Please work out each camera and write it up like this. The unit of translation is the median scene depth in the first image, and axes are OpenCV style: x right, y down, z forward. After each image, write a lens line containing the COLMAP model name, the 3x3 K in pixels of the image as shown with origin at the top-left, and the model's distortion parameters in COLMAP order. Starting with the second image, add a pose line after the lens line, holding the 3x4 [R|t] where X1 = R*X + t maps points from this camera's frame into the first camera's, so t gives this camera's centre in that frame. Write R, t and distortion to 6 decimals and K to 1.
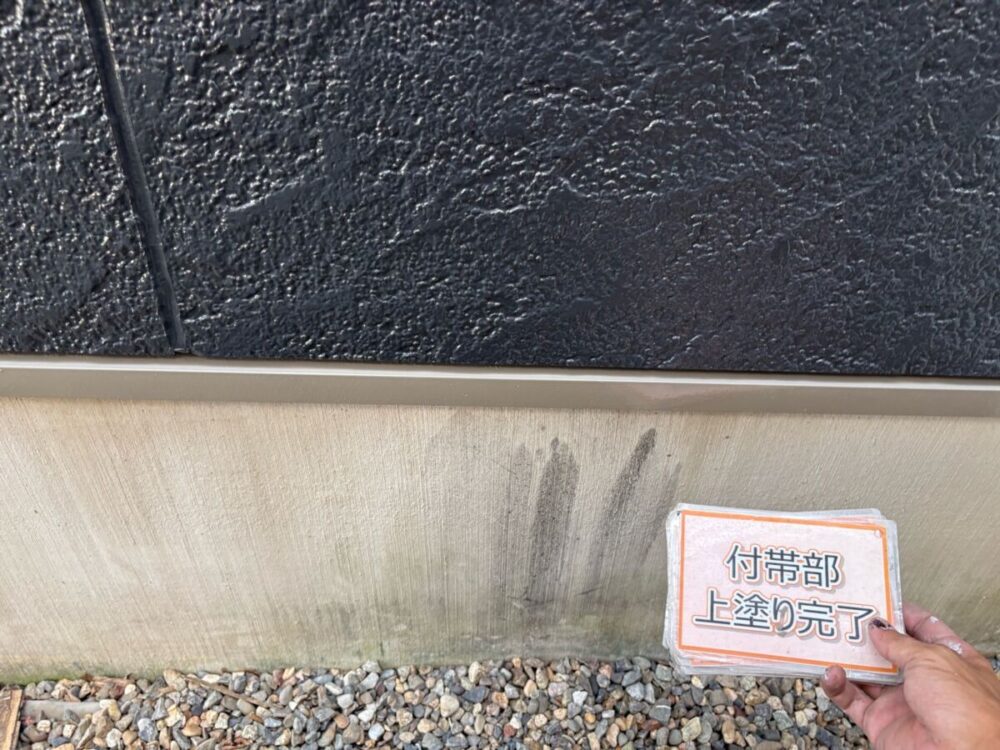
lens RADIAL K [[754.4, 0, 498.2], [0, 754.4, 384.8], [0, 0, 1]] dist [0.014120, -0.025377]
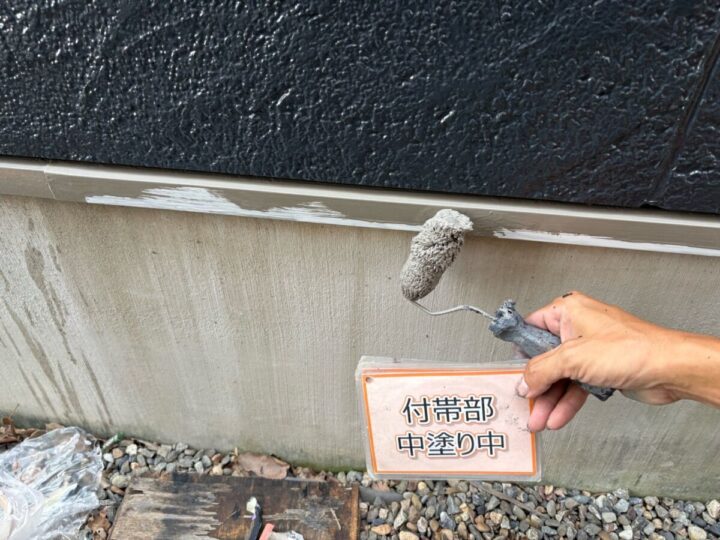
lens RADIAL K [[545.0, 0, 361.6], [0, 545.0, 268.0], [0, 0, 1]] dist [0.003954, 0.002412]
pose [[0.983866, 0.062937, -0.167469, -0.616888], [-0.065789, 0.997767, -0.011536, 0.078977], [0.166369, 0.022367, 0.985810, 0.109387]]
